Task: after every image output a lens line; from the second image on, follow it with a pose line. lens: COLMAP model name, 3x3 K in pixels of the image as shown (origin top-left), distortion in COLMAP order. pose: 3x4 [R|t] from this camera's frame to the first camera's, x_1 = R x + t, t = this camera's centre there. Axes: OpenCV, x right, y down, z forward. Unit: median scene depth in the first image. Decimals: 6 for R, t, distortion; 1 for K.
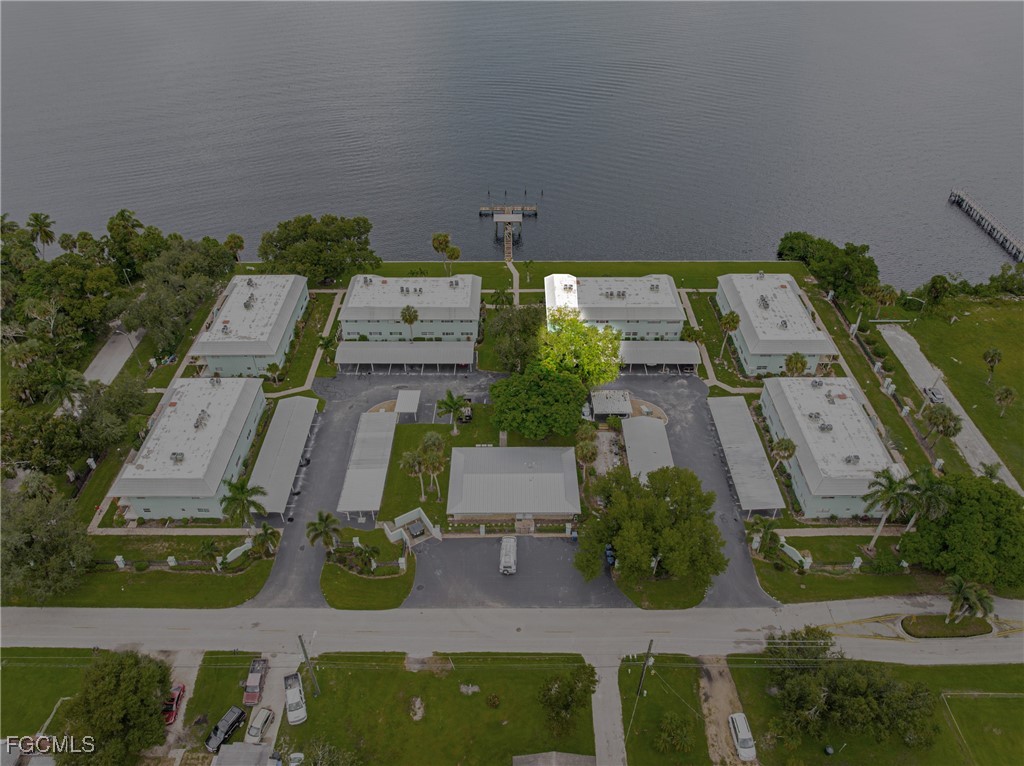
lens RADIAL K [[720.3, 0, 514.6], [0, 720.3, 384.3], [0, 0, 1]] dist [-0.035192, -0.003225]
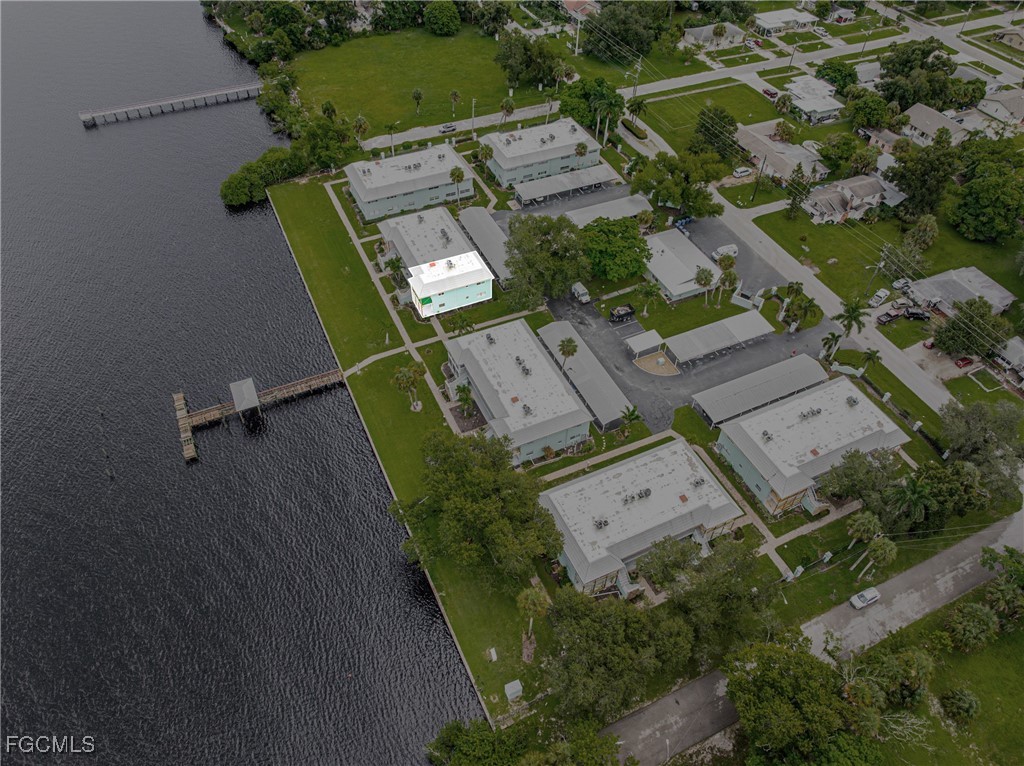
lens RADIAL K [[720.3, 0, 514.6], [0, 720.3, 384.3], [0, 0, 1]] dist [-0.035192, -0.003225]
pose [[-0.421374, -0.668831, 0.612462, -0.923339], [0.554488, 0.344398, 0.757583, -1.057490], [-0.717626, 0.658829, 0.225739, 1.115948]]
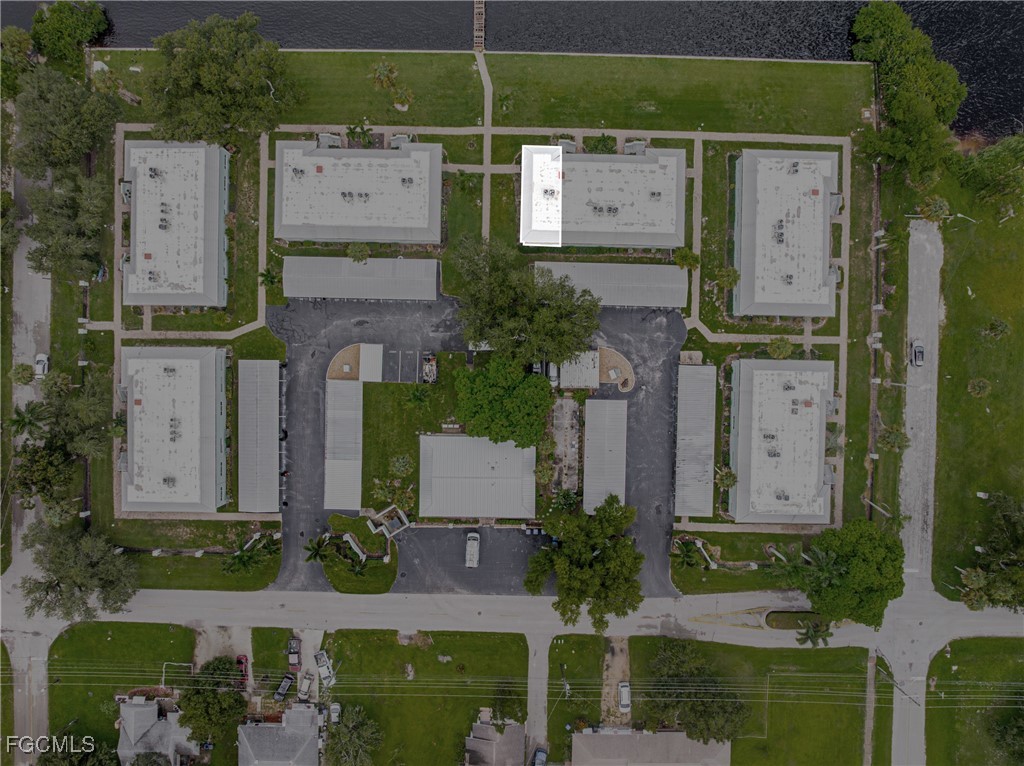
lens RADIAL K [[720.3, 0, 514.6], [0, 720.3, 384.3], [0, 0, 1]] dist [-0.035192, -0.003225]
pose [[0.999779, 0.019121, 0.008683, 0.045138], [-0.018597, 0.614087, 0.789019, -0.867058], [0.009755, -0.789006, 0.614308, 0.452674]]
